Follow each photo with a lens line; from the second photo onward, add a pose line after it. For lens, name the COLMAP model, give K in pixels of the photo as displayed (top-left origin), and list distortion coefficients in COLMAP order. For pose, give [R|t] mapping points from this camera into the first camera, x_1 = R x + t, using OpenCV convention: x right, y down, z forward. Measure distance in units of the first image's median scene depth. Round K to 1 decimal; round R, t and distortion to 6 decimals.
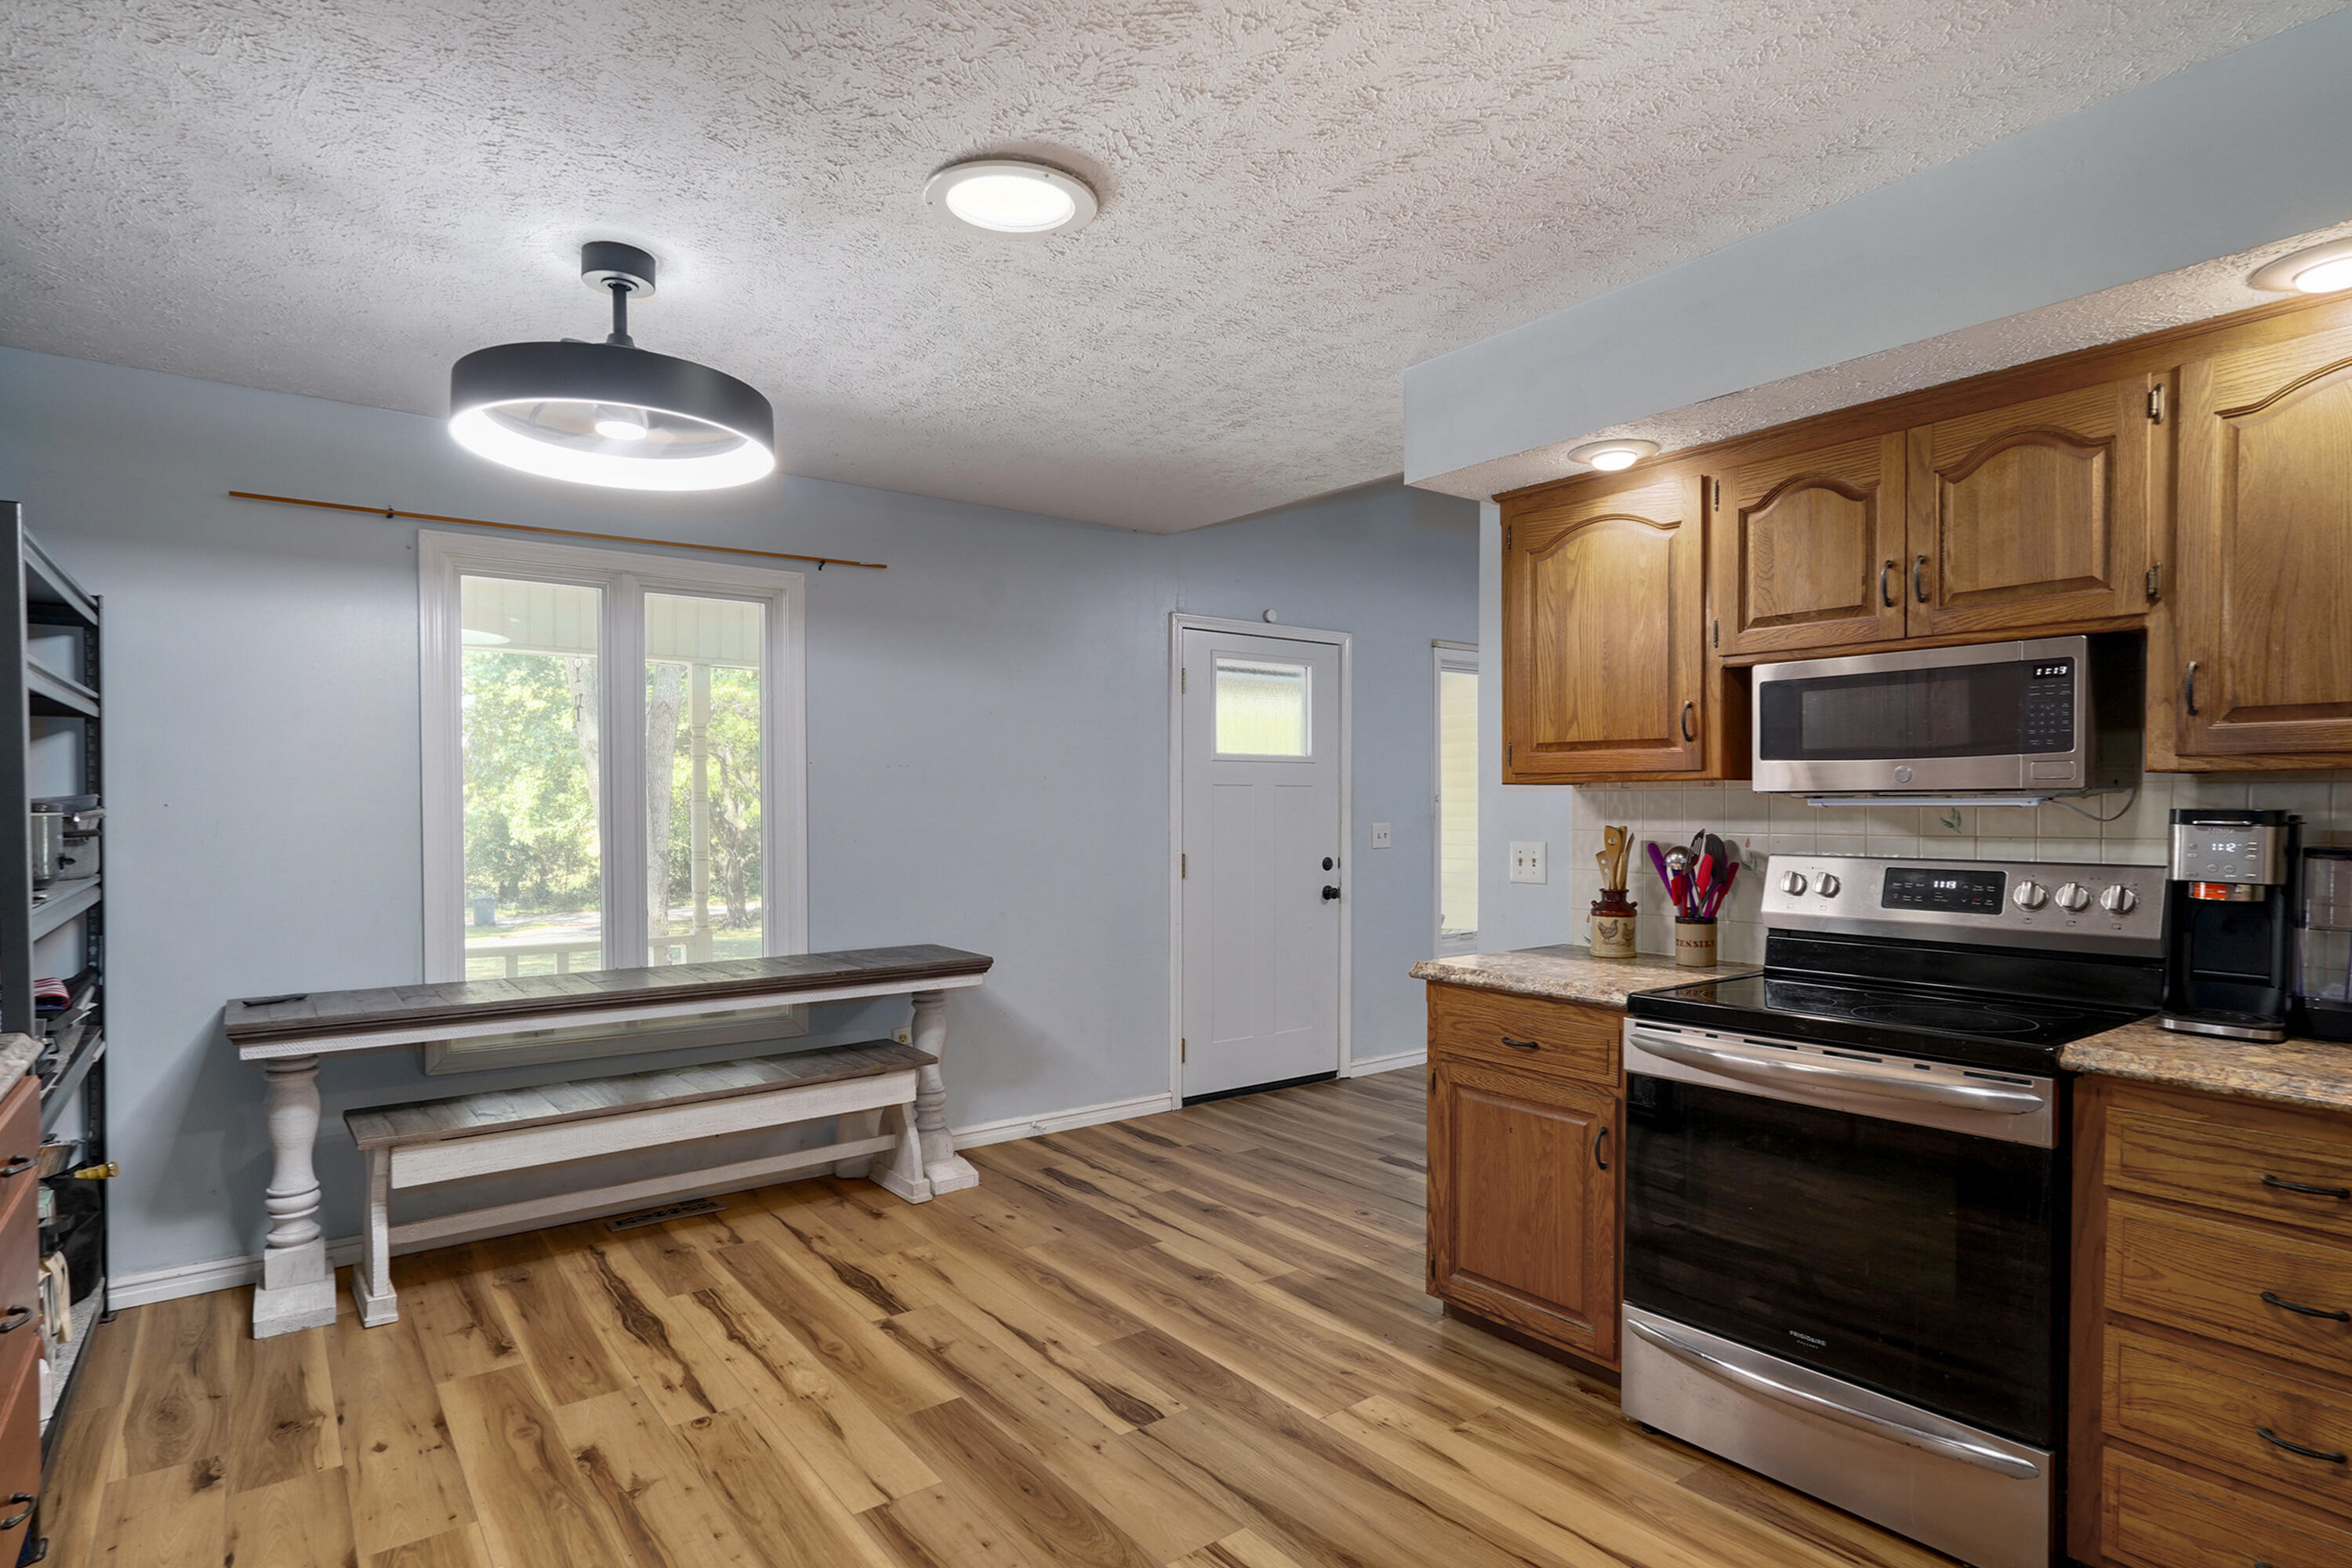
lens RADIAL K [[1219.8, 0, 1183.0], [0, 1219.8, 801.7], [0, 0, 1]] dist [-0.001541, -0.000201]
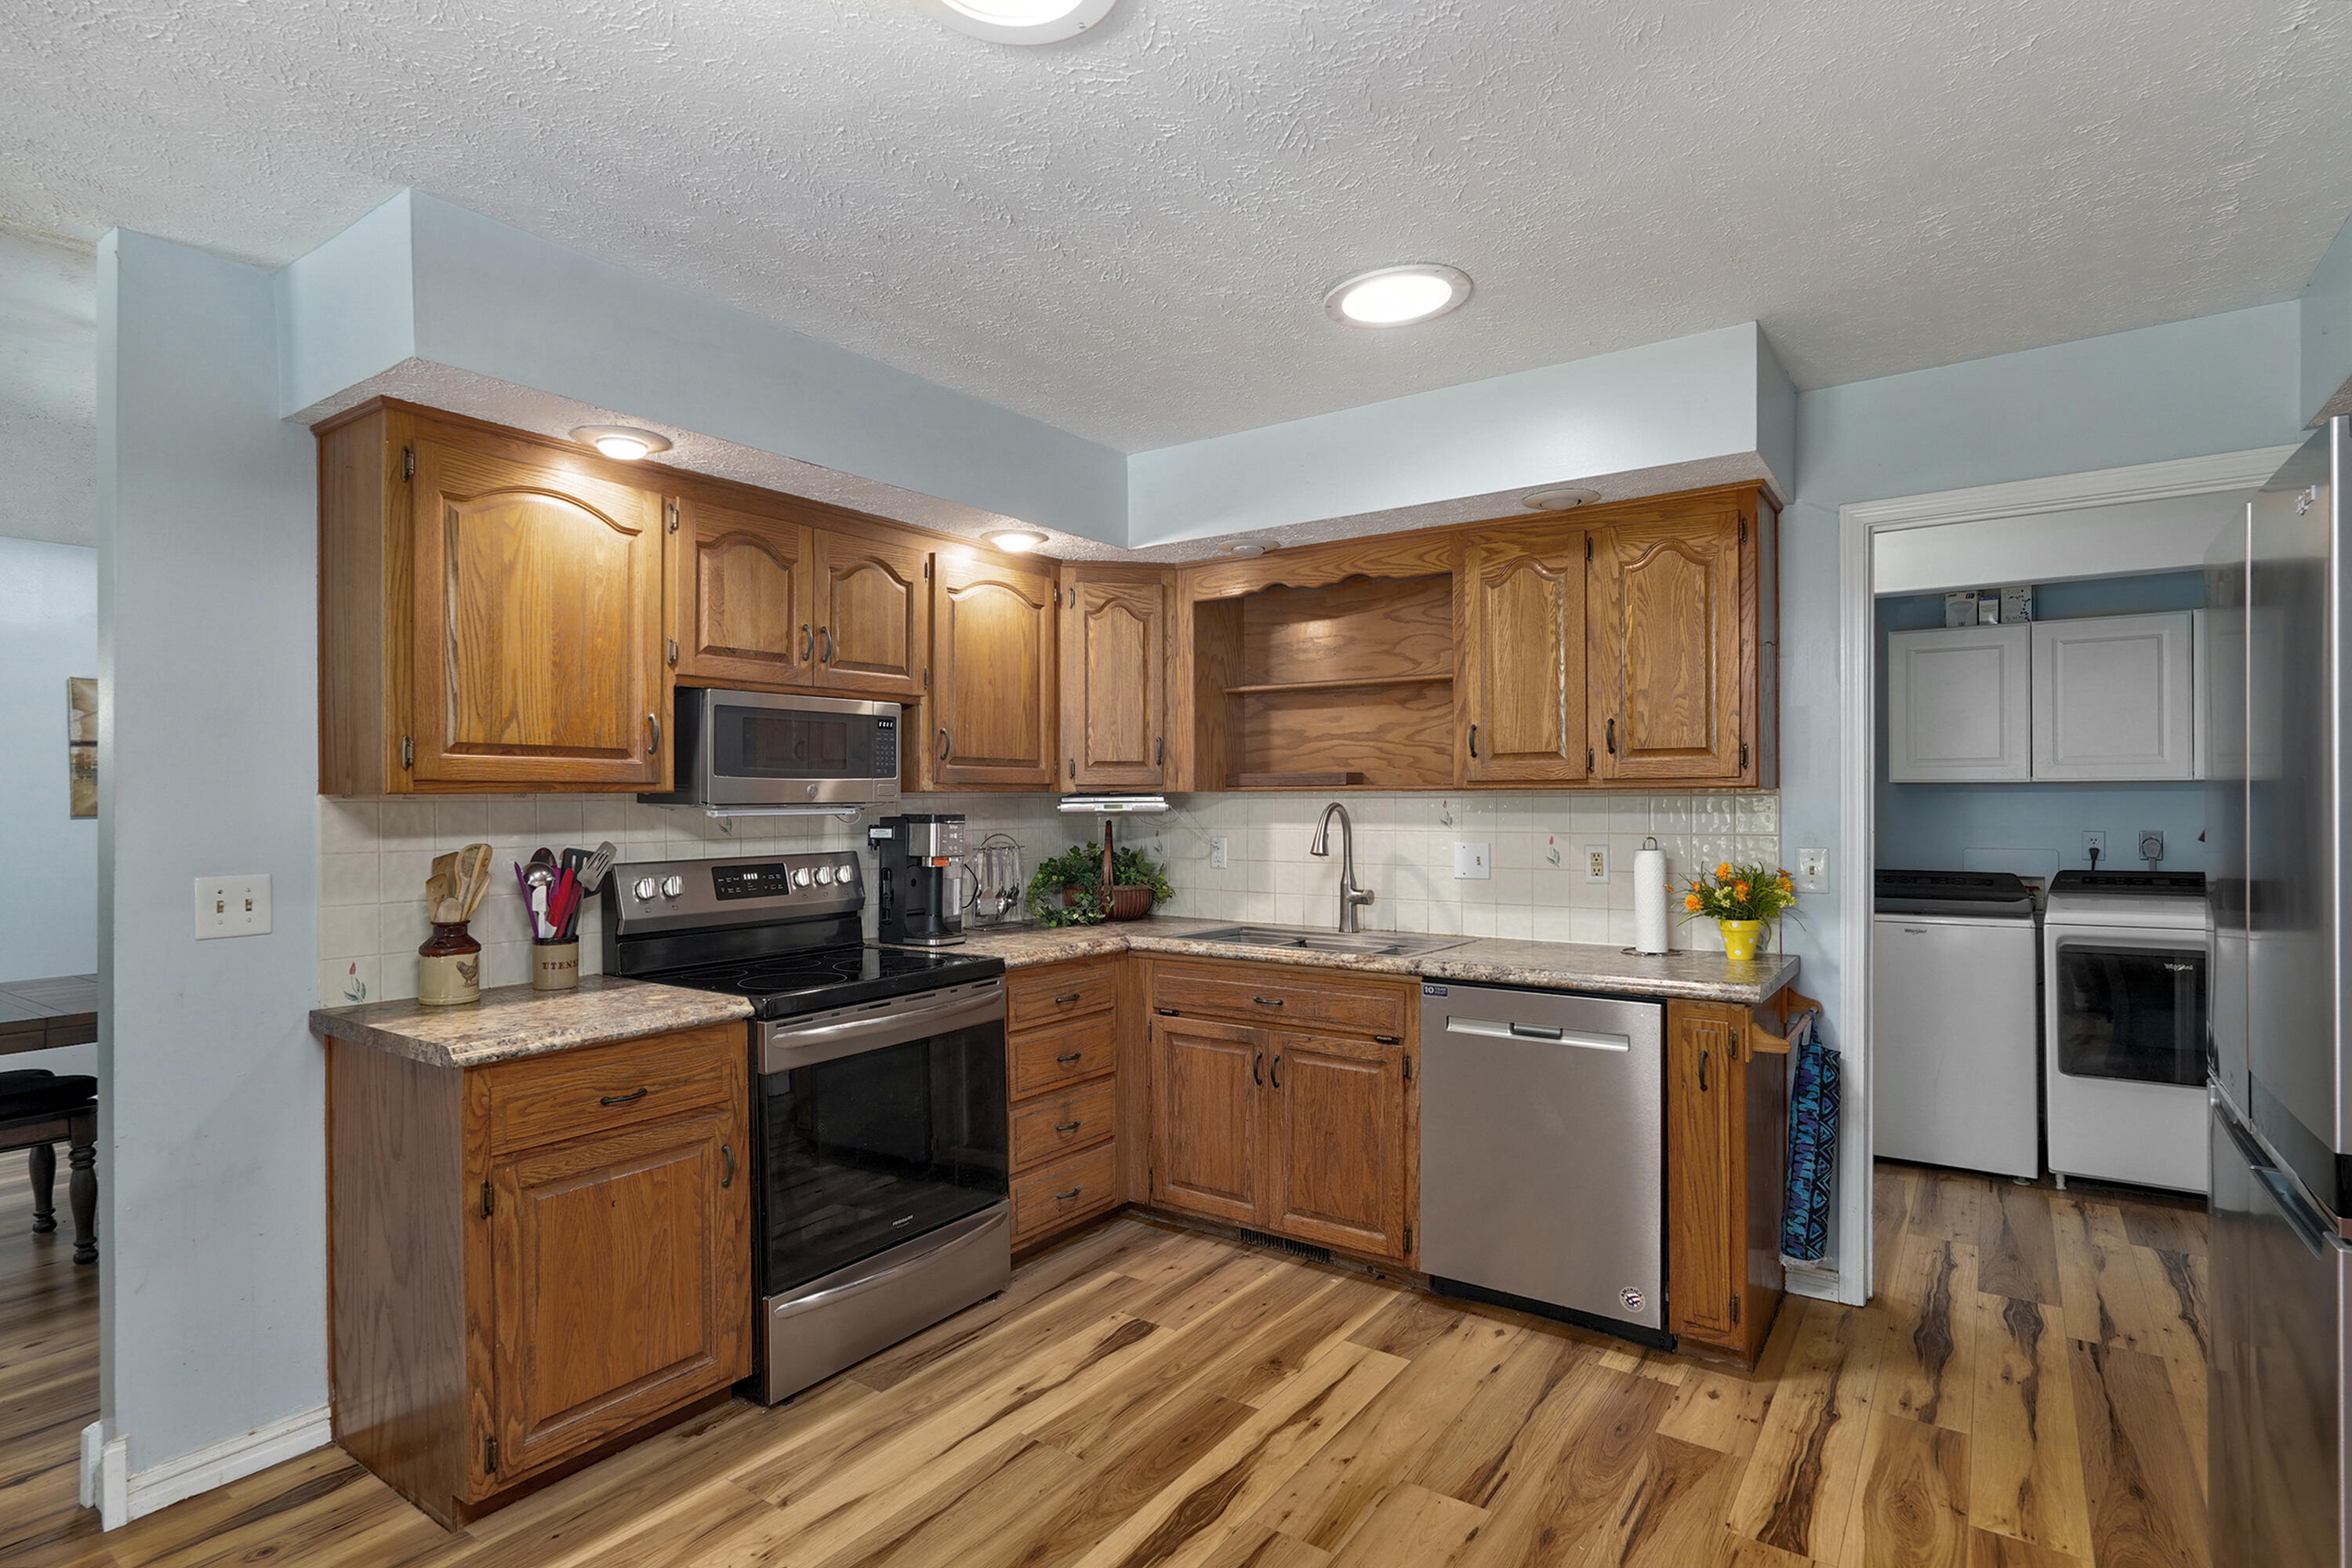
lens RADIAL K [[1131.4, 0, 1186.6], [0, 1131.4, 791.0], [0, 0, 1]] dist [-0.001535, 0.000406]
pose [[-0.286685, 0.010950, 0.957962, -0.627150], [0.006148, 0.999935, -0.009590, -0.007555], [-0.958005, 0.003140, -0.286734, 0.880889]]
